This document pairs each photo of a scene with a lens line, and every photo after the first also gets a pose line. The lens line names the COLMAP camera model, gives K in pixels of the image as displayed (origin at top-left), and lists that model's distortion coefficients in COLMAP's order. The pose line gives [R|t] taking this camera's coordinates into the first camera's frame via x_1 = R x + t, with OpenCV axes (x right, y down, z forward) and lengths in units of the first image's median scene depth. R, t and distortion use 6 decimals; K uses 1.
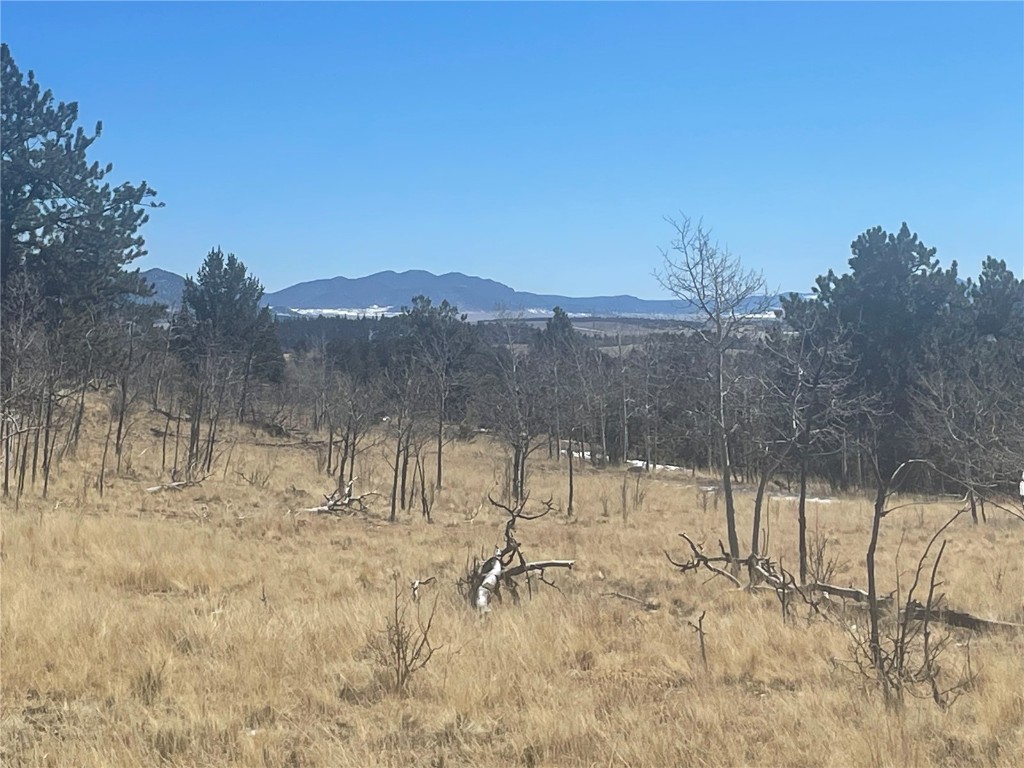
lens RADIAL K [[2367.2, 0, 511.4], [0, 2367.2, 378.6], [0, 0, 1]] dist [0.105155, 0.000000]
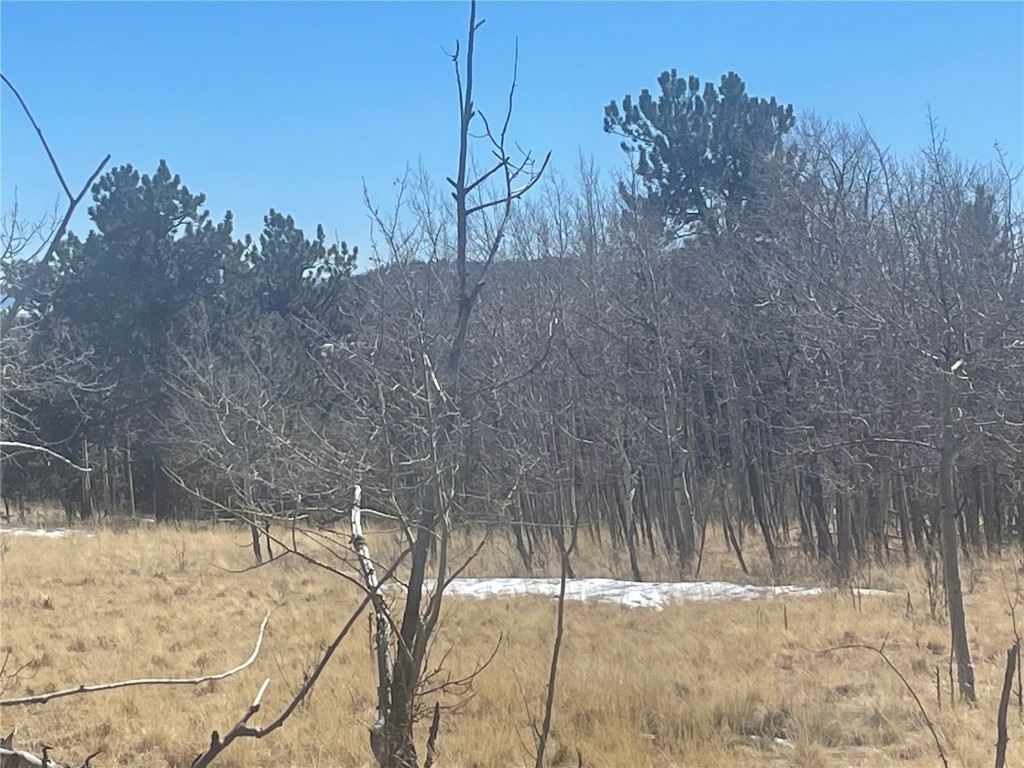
lens RADIAL K [[2761.7, 0, 512.8], [0, 2761.7, 381.7], [0, 0, 1]] dist [0.114901, 0.000000]
pose [[0.959457, -0.006802, 0.281774, 0.024219], [0.006967, 0.999976, 0.000417, 0.004921], [-0.281770, 0.001563, 0.959481, 0.126566]]
